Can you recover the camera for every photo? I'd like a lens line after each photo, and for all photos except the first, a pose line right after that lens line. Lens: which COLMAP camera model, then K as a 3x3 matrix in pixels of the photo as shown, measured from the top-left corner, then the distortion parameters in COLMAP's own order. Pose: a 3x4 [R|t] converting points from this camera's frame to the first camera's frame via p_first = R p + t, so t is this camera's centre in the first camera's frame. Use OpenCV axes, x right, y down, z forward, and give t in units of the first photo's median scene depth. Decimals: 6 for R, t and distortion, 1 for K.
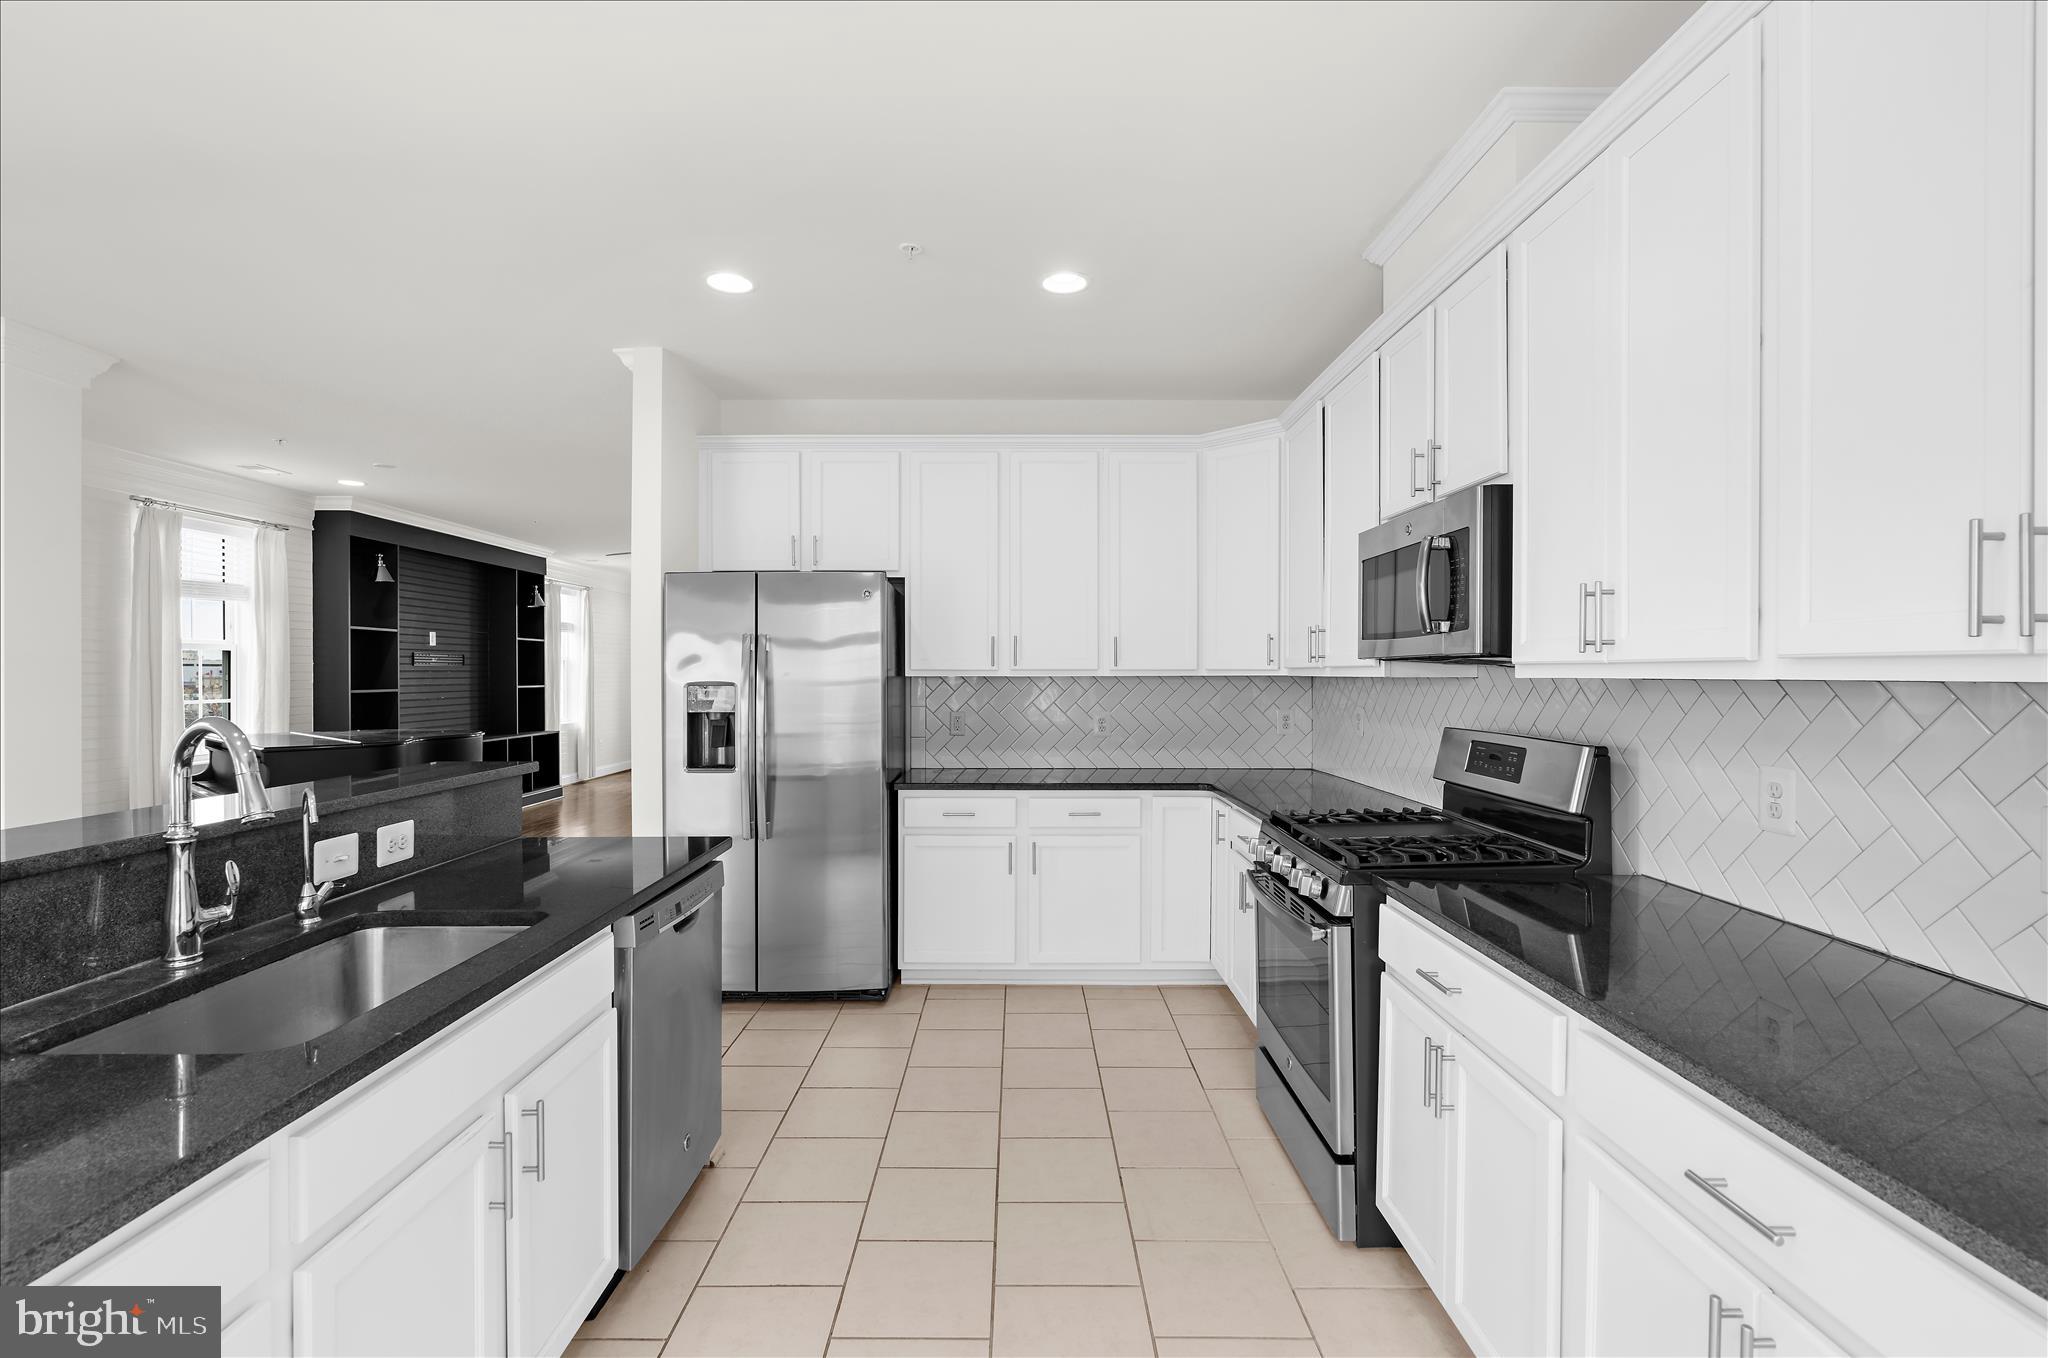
lens RADIAL K [[941.8, 0, 1009.2], [0, 941.8, 675.1], [0, 0, 1]] dist [-0.010562, 0.000510]
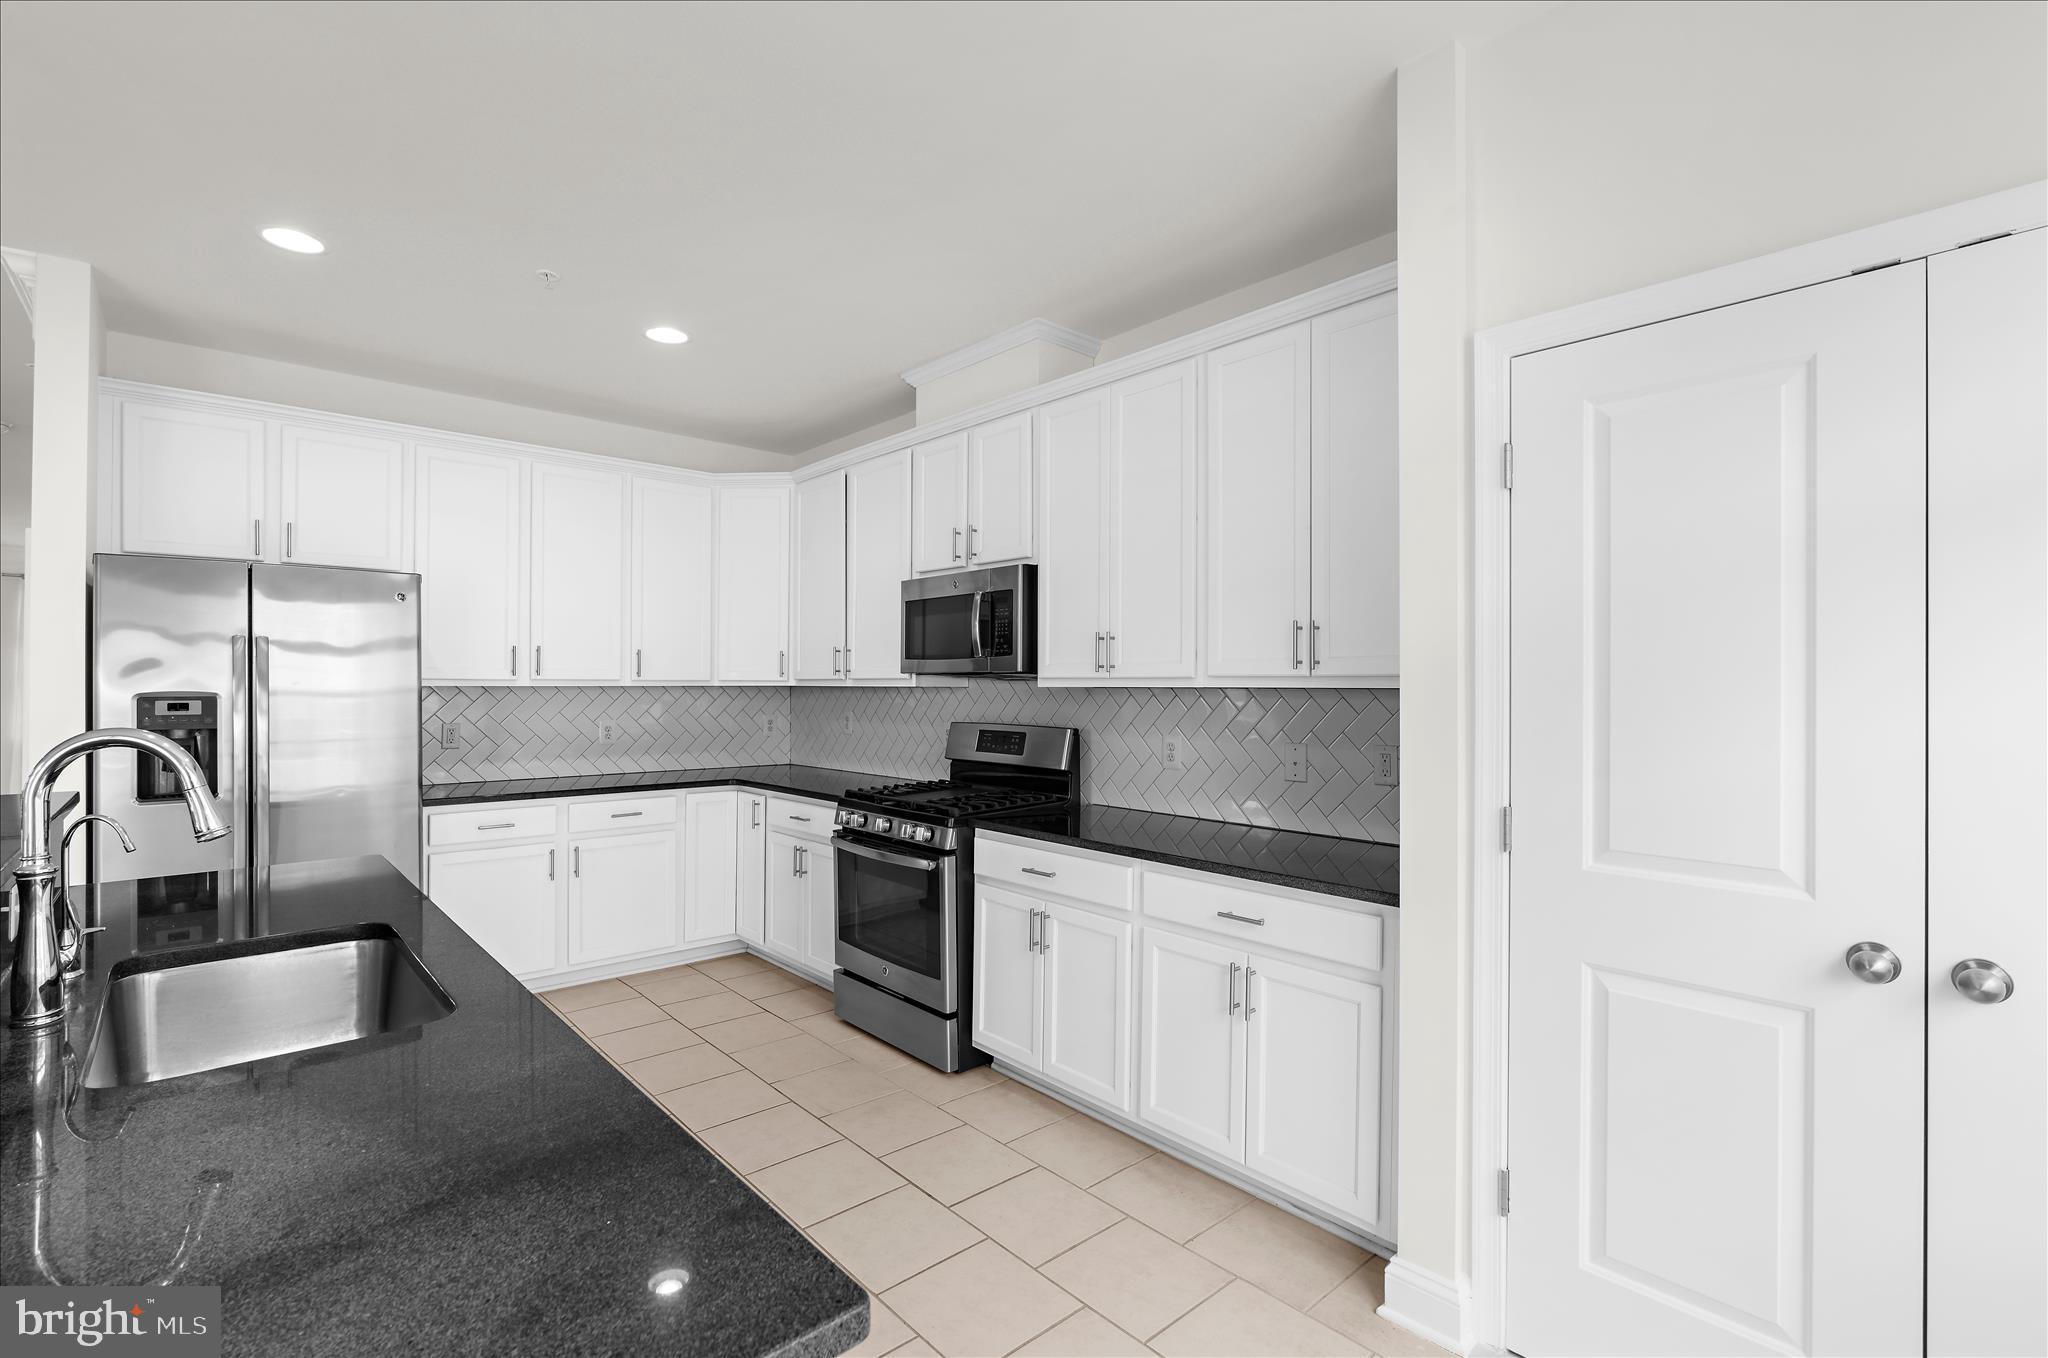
lens RADIAL K [[941.8, 0, 1009.2], [0, 941.8, 675.1], [0, 0, 1]] dist [-0.010562, 0.000510]
pose [[0.745055, 0.008614, 0.666947, -0.418032], [-0.000864, 0.999928, -0.011950, 0.001614], [-0.667002, 0.008327, 0.745009, -0.117286]]
